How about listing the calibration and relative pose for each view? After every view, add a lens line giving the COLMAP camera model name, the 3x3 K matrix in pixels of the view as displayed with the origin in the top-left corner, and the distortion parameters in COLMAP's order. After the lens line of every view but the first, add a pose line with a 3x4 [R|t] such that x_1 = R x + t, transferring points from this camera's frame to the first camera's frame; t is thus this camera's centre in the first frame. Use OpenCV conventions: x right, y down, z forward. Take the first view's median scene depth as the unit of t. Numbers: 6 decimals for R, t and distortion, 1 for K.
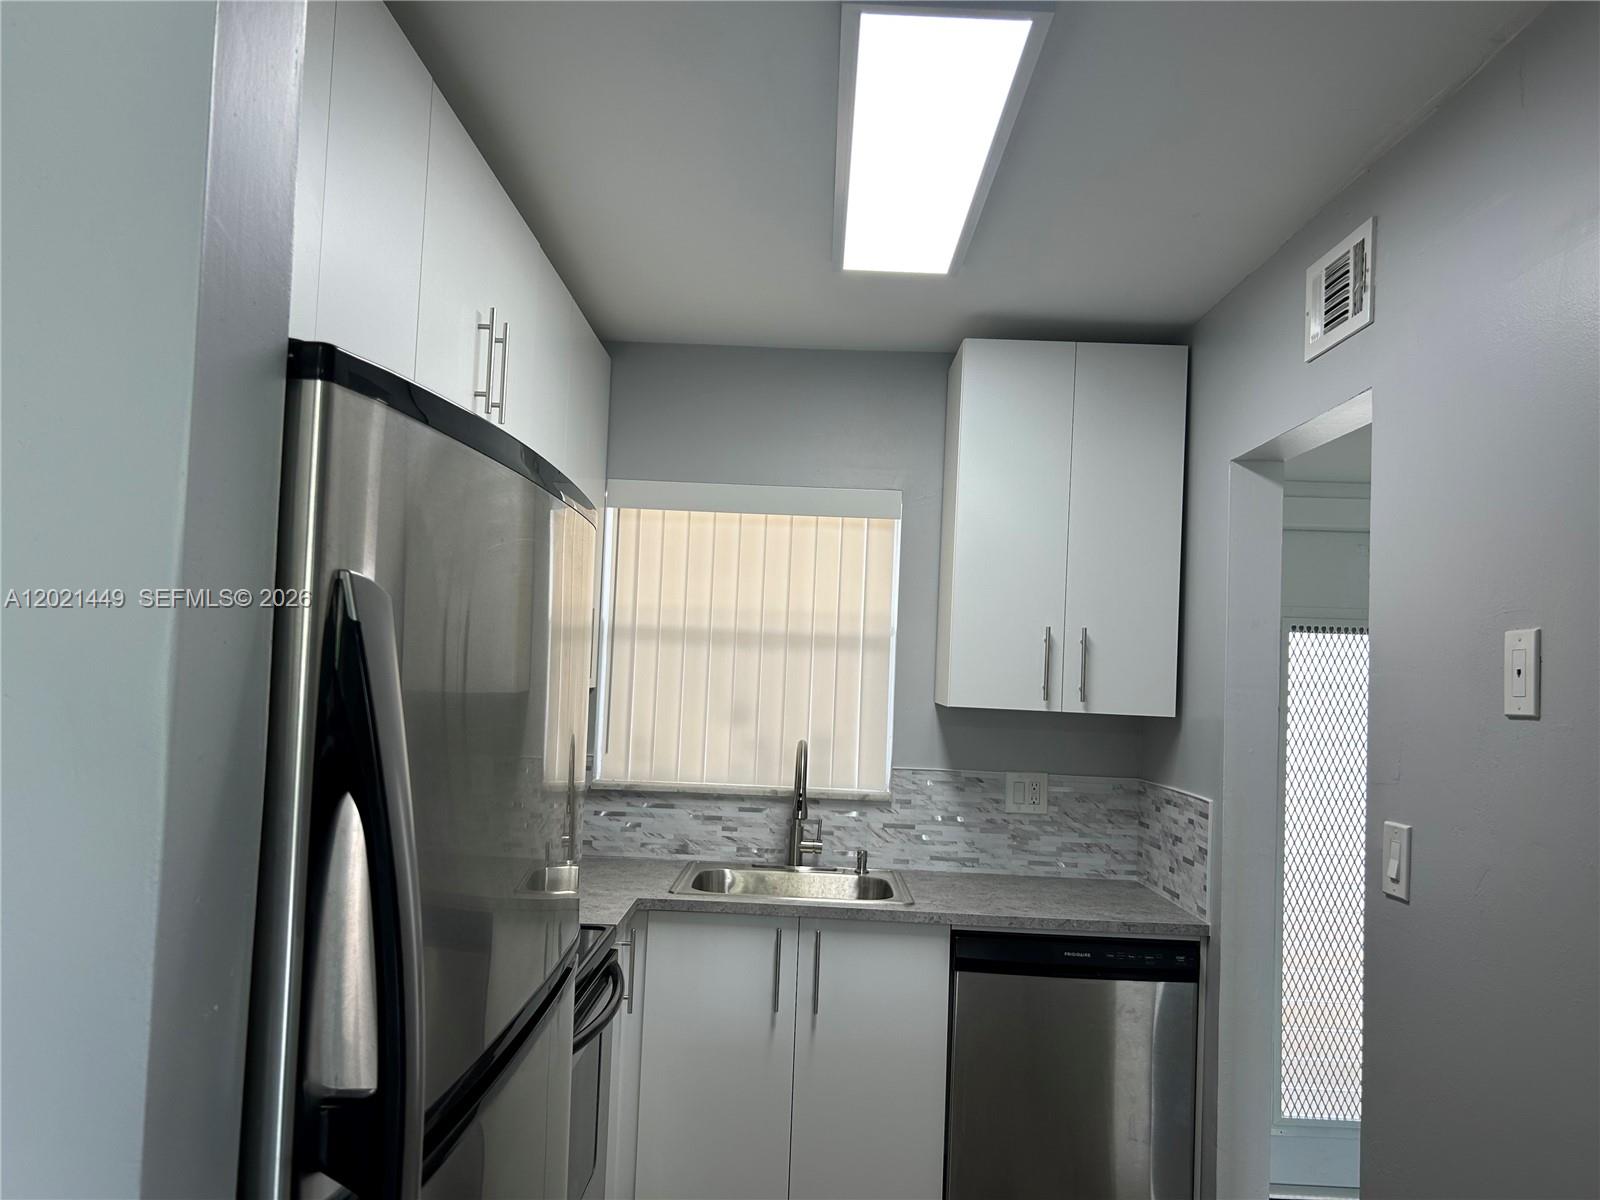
lens RADIAL K [[1216.4, 0, 800.0], [0, 1216.4, 600.0], [0, 0, 1]] dist [0.093860, -0.083476]
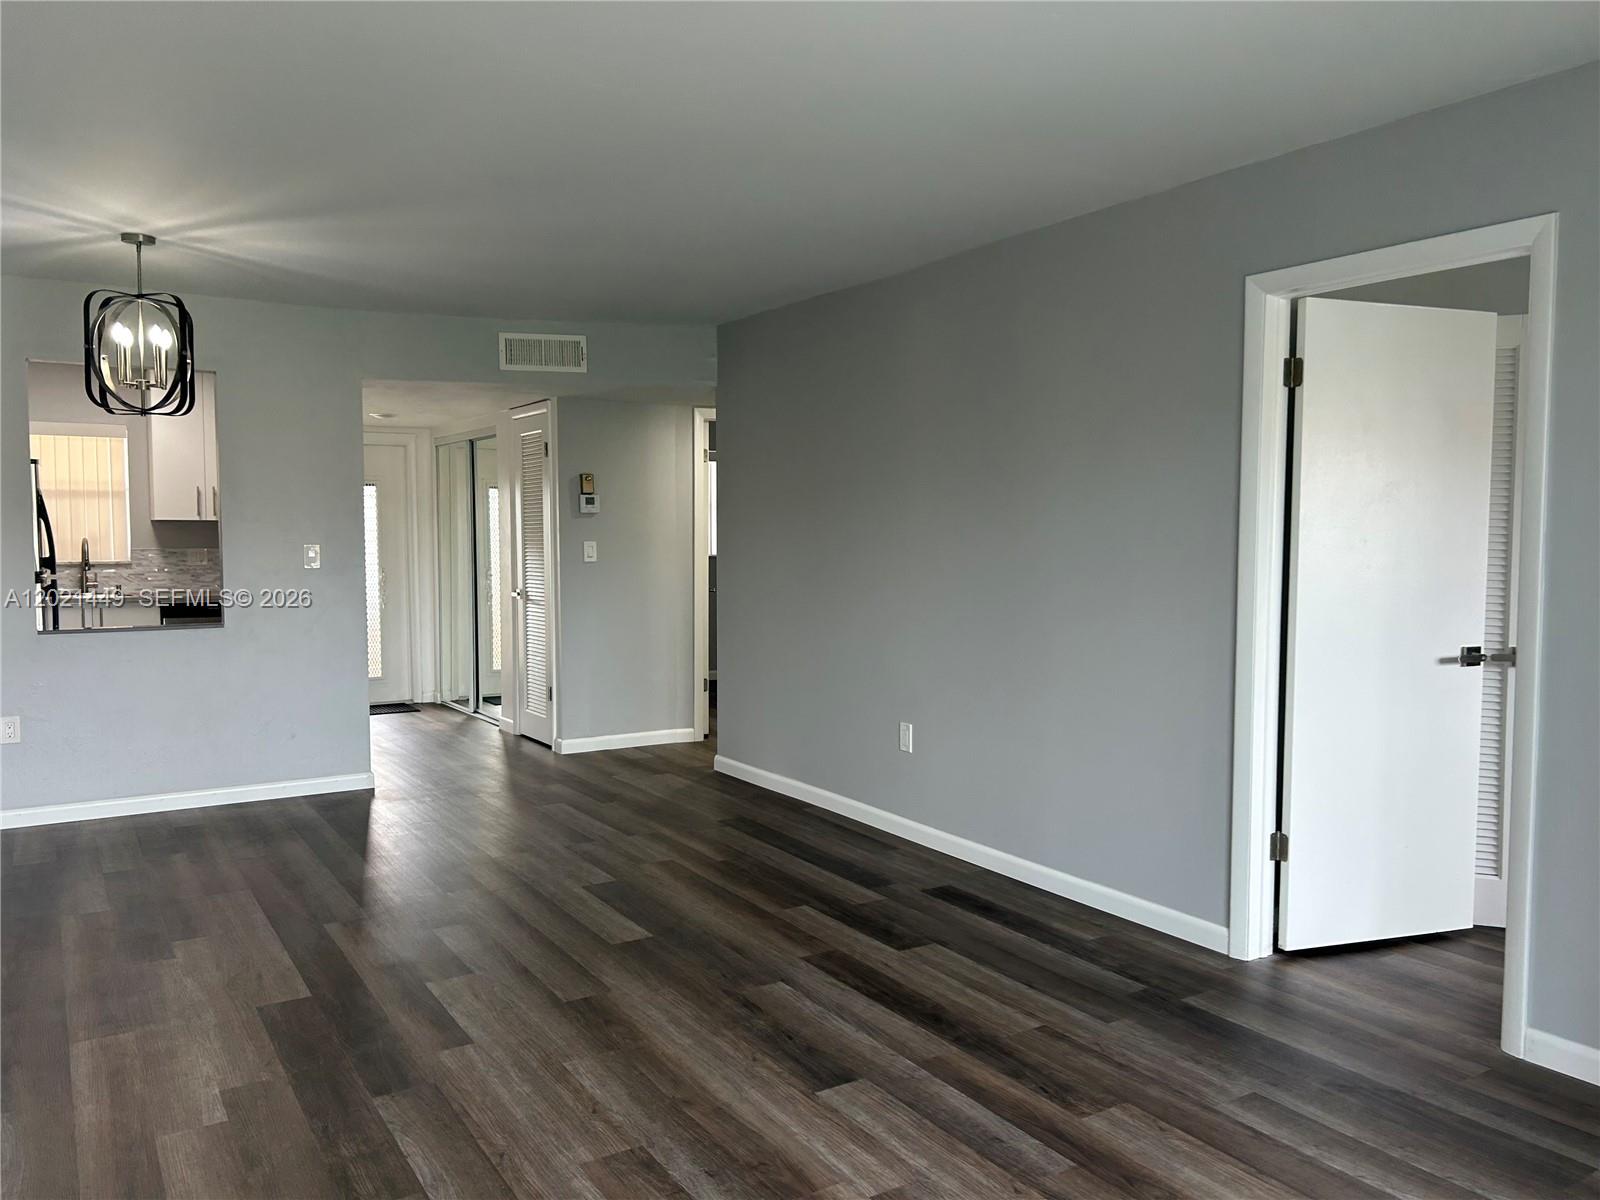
lens RADIAL K [[1216.4, 0, 800.0], [0, 1216.4, 600.0], [0, 0, 1]] dist [0.093860, -0.083476]
pose [[0.850173, -0.070941, 0.521703, -0.077347], [0.005219, 0.991968, 0.126381, -0.053964], [-0.526478, -0.104723, 0.843714, -1.610504]]
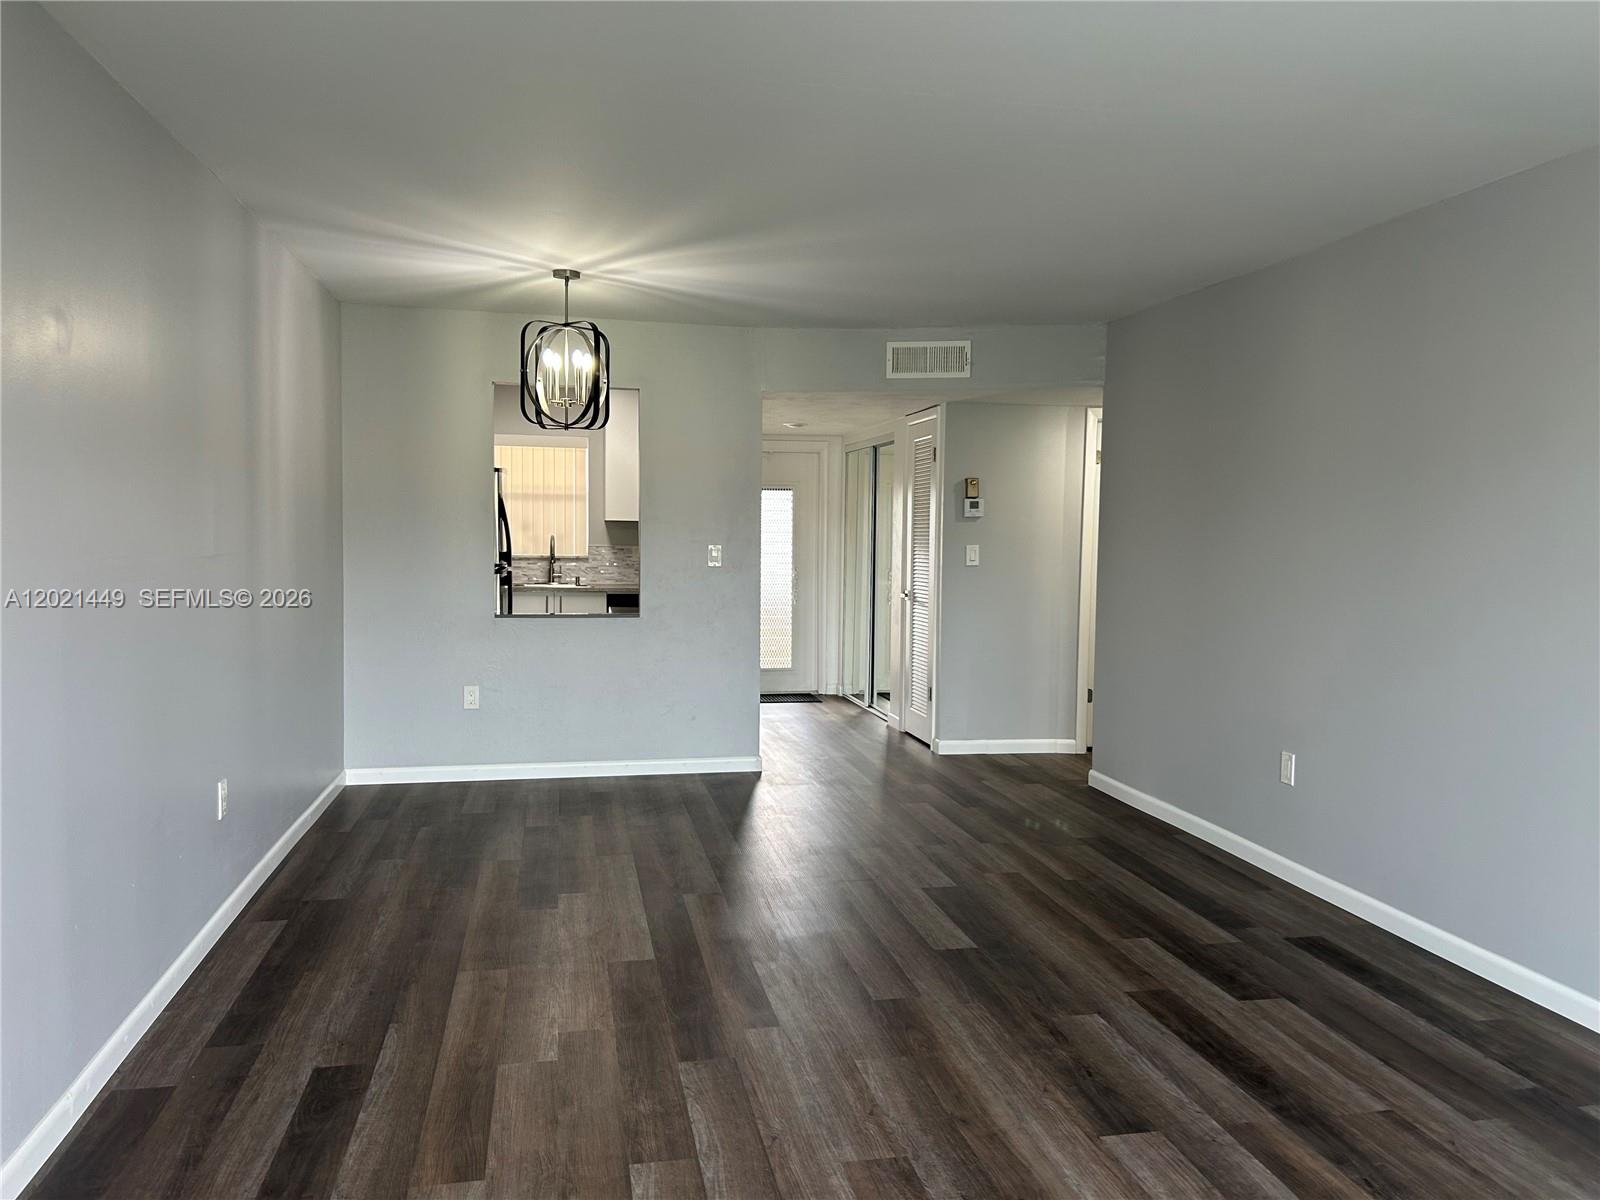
lens RADIAL K [[1216.4, 0, 800.0], [0, 1216.4, 600.0], [0, 0, 1]] dist [0.093860, -0.083476]
pose [[0.977683, -0.038454, 0.206536, -0.024851], [0.013479, 0.992562, 0.120993, -0.055192], [-0.209652, -0.115508, 0.970929, -1.625740]]
